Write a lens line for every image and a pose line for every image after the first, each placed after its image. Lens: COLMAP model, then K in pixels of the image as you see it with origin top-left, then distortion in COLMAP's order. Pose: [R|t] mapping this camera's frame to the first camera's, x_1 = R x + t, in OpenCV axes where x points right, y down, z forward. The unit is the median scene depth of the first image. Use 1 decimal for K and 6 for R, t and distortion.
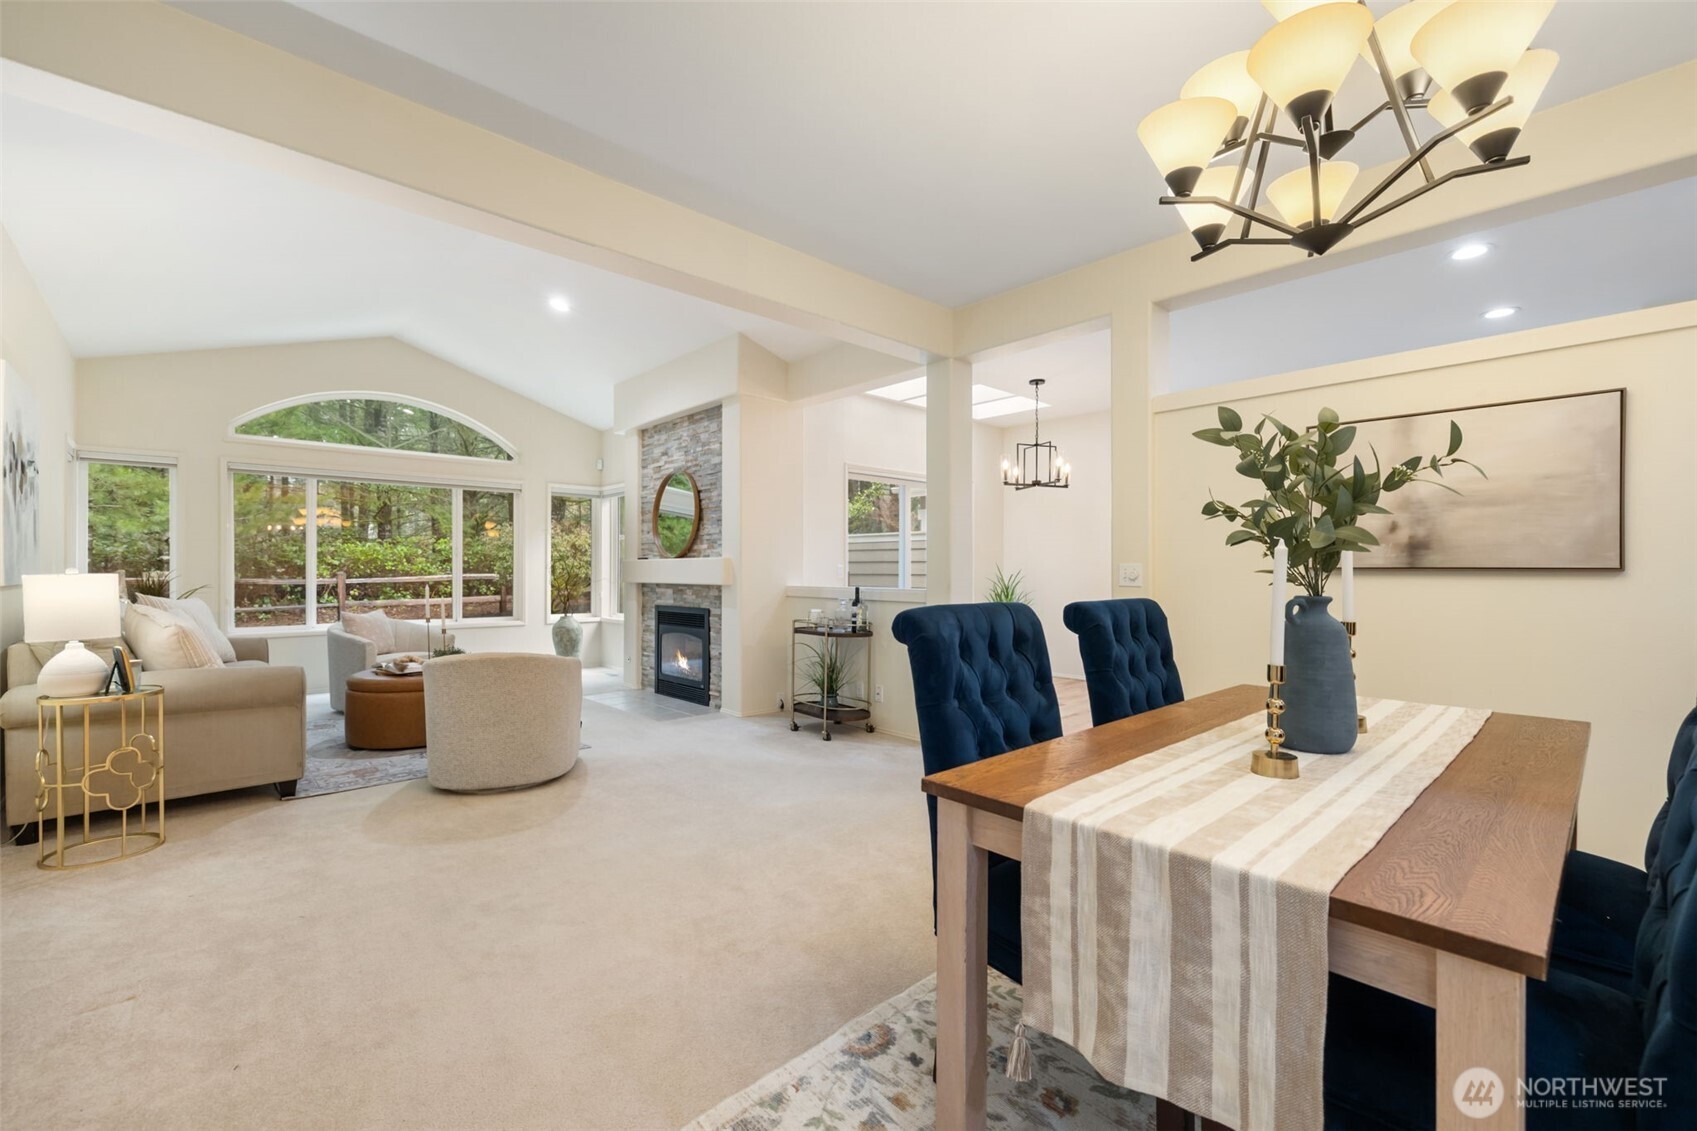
lens RADIAL K [[715.7, 0, 847.8], [0, 715.7, 575.3], [0, 0, 1]] dist [-0.000219, 0.000112]
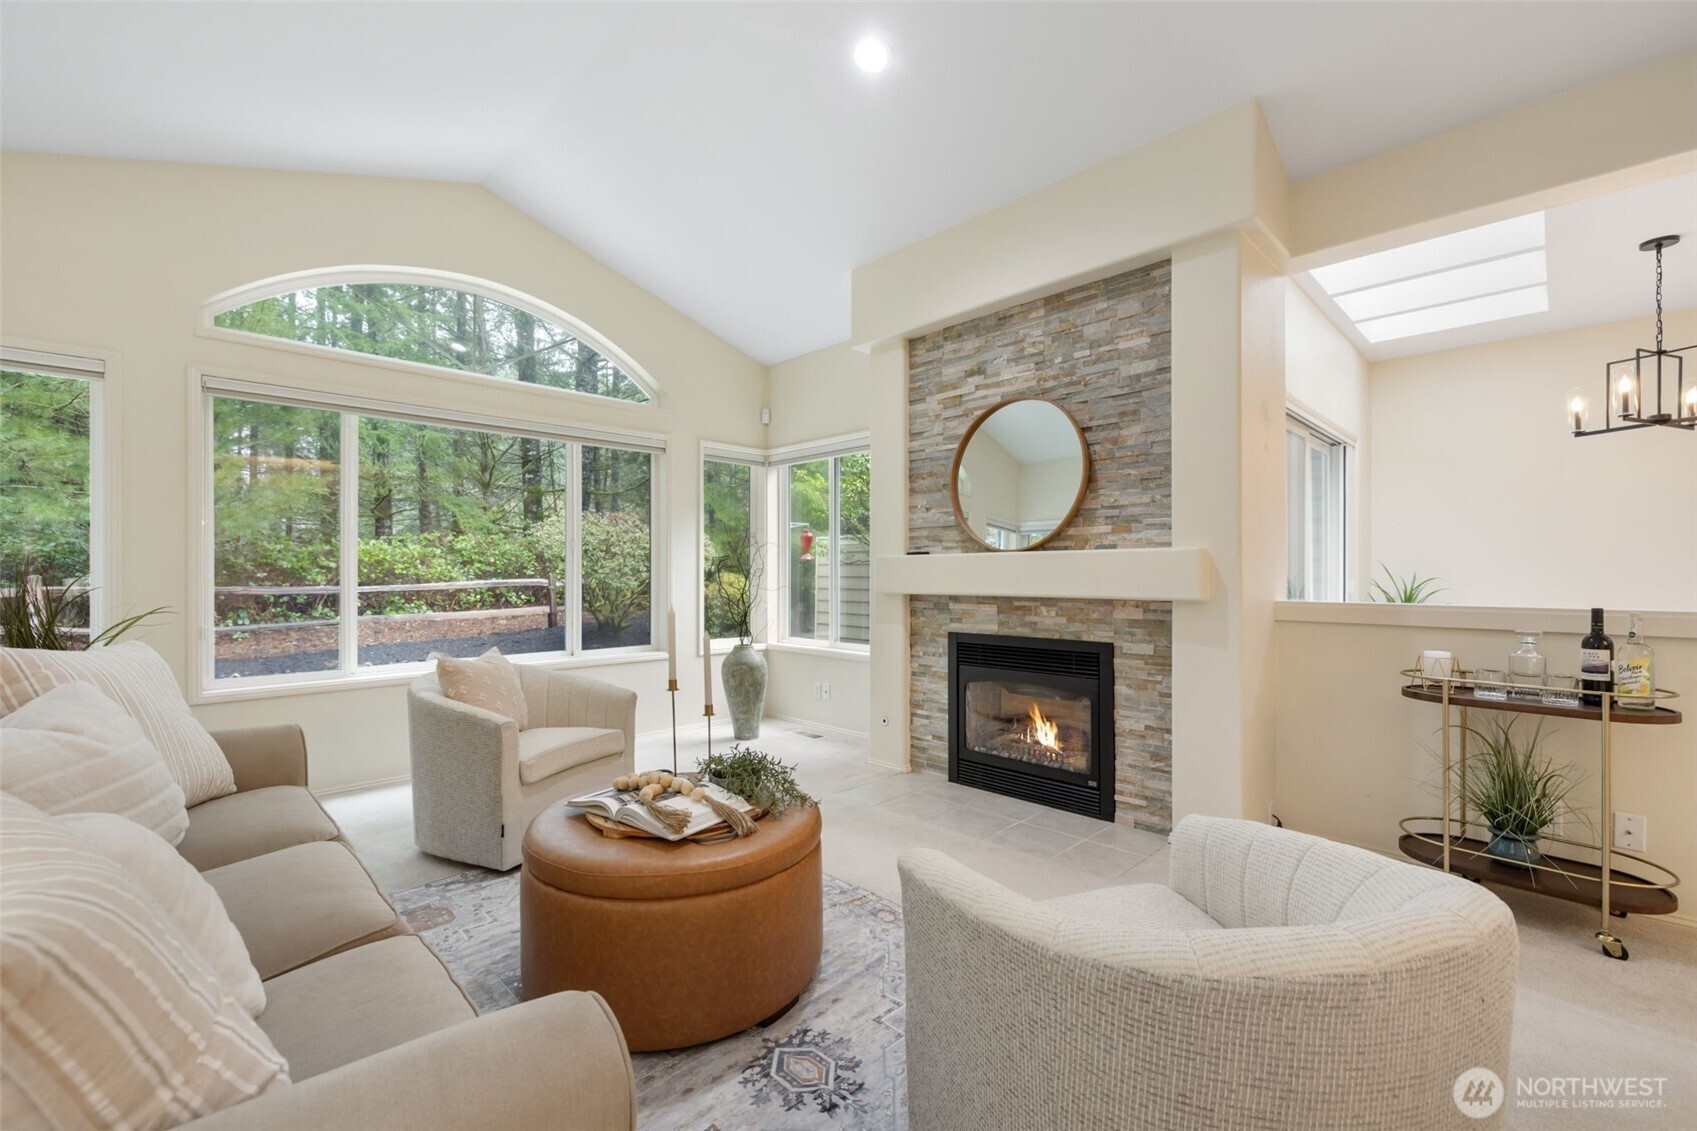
lens RADIAL K [[715.7, 0, 850.8], [0, 715.7, 574.9], [0, 0, 1]] dist [-0.000219, 0.000112]
pose [[0.999350, -0.001424, 0.036018, -0.391250], [0.001654, 0.999978, -0.006367, -0.001882], [-0.036008, 0.006422, 0.999331, 0.437776]]
